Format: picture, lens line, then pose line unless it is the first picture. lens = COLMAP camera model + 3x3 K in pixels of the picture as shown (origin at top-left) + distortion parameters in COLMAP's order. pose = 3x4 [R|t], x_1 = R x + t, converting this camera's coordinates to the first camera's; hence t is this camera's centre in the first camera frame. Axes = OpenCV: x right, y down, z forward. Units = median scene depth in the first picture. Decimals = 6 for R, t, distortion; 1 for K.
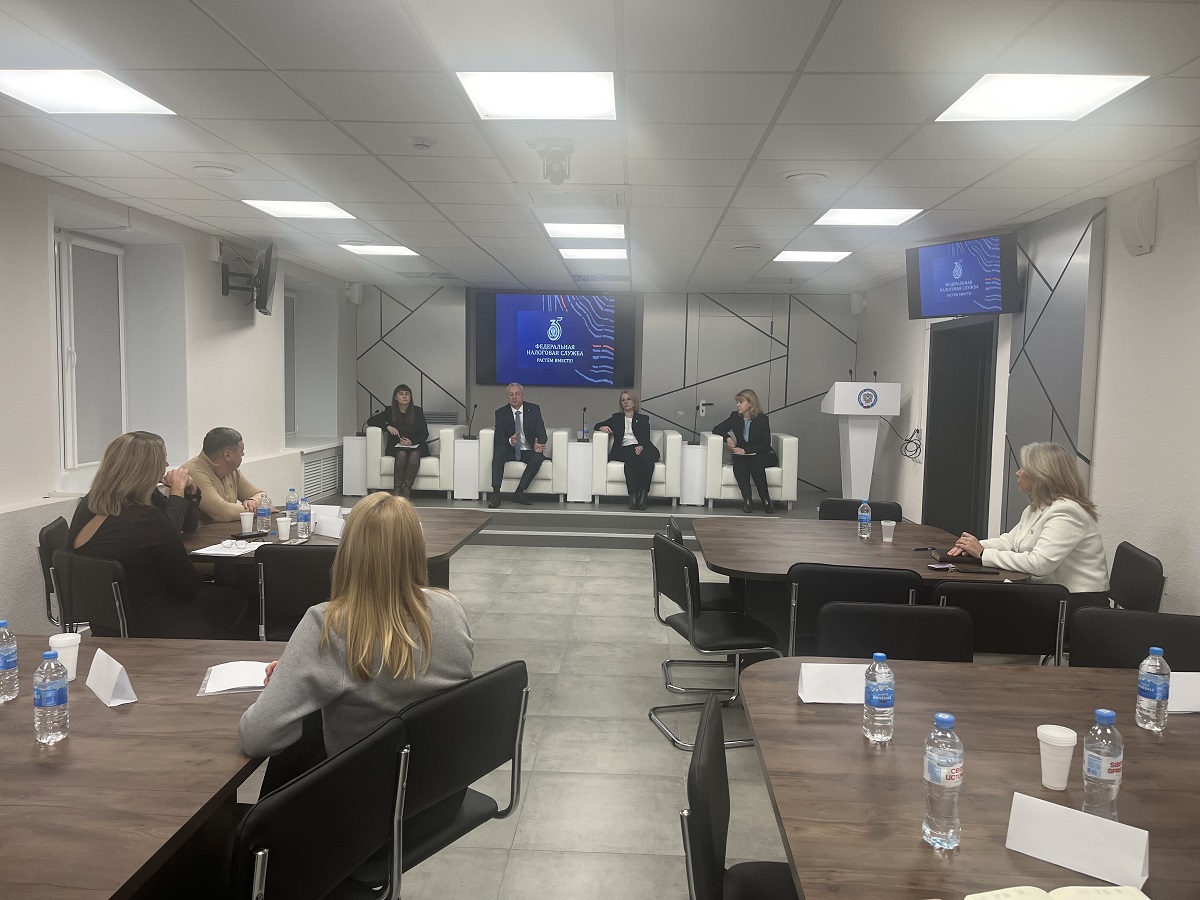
lens RADIAL K [[890.4, 0, 598.4], [0, 890.4, 485.2], [0, 0, 1]] dist [0.006015, 0.000582]
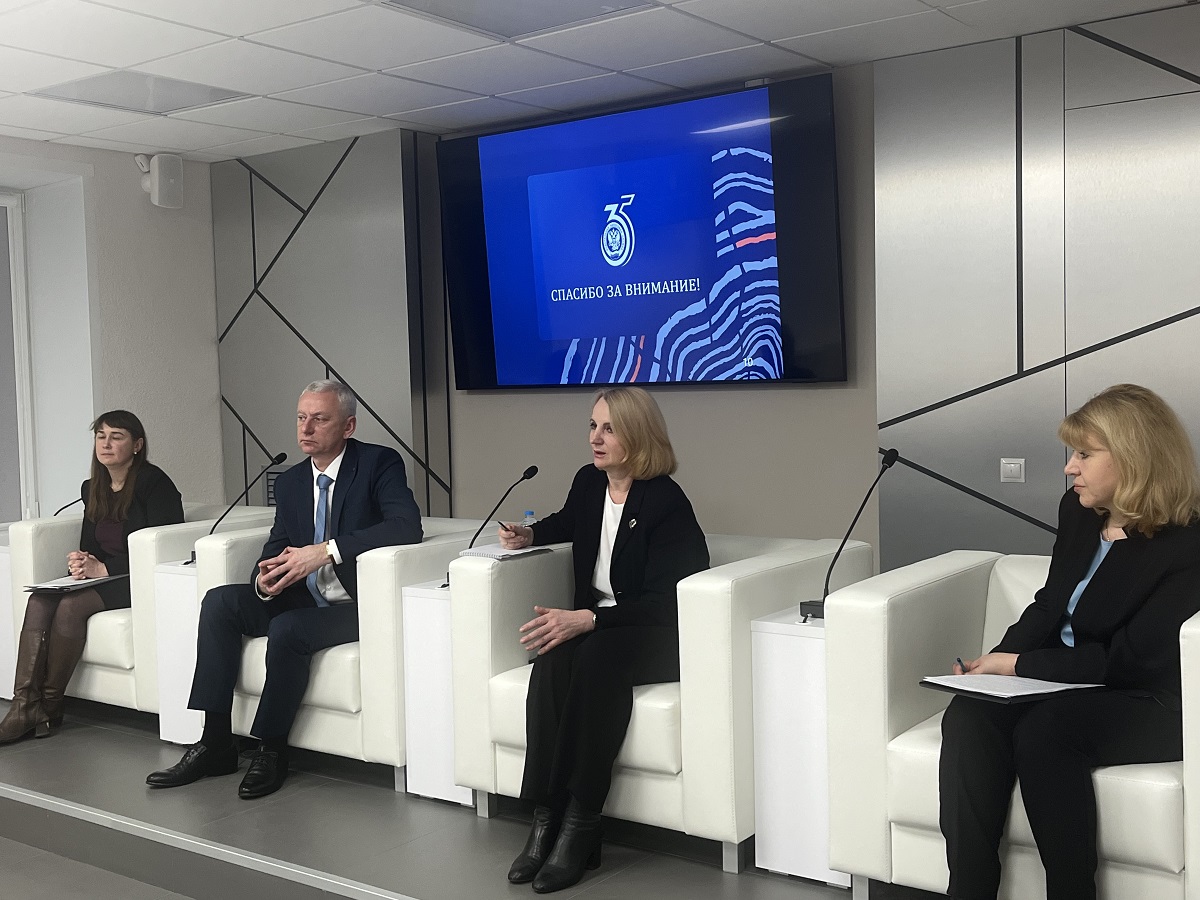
lens RADIAL K [[1362.9, 0, 596.4], [0, 1362.9, 417.2], [0, 0, 1]] dist [-0.008618, 0.011751]
pose [[0.820617, -0.028165, -0.570783, 0.266482], [-0.022521, 0.996415, -0.081547, -0.067609], [0.571034, 0.079773, 0.817041, 0.670951]]
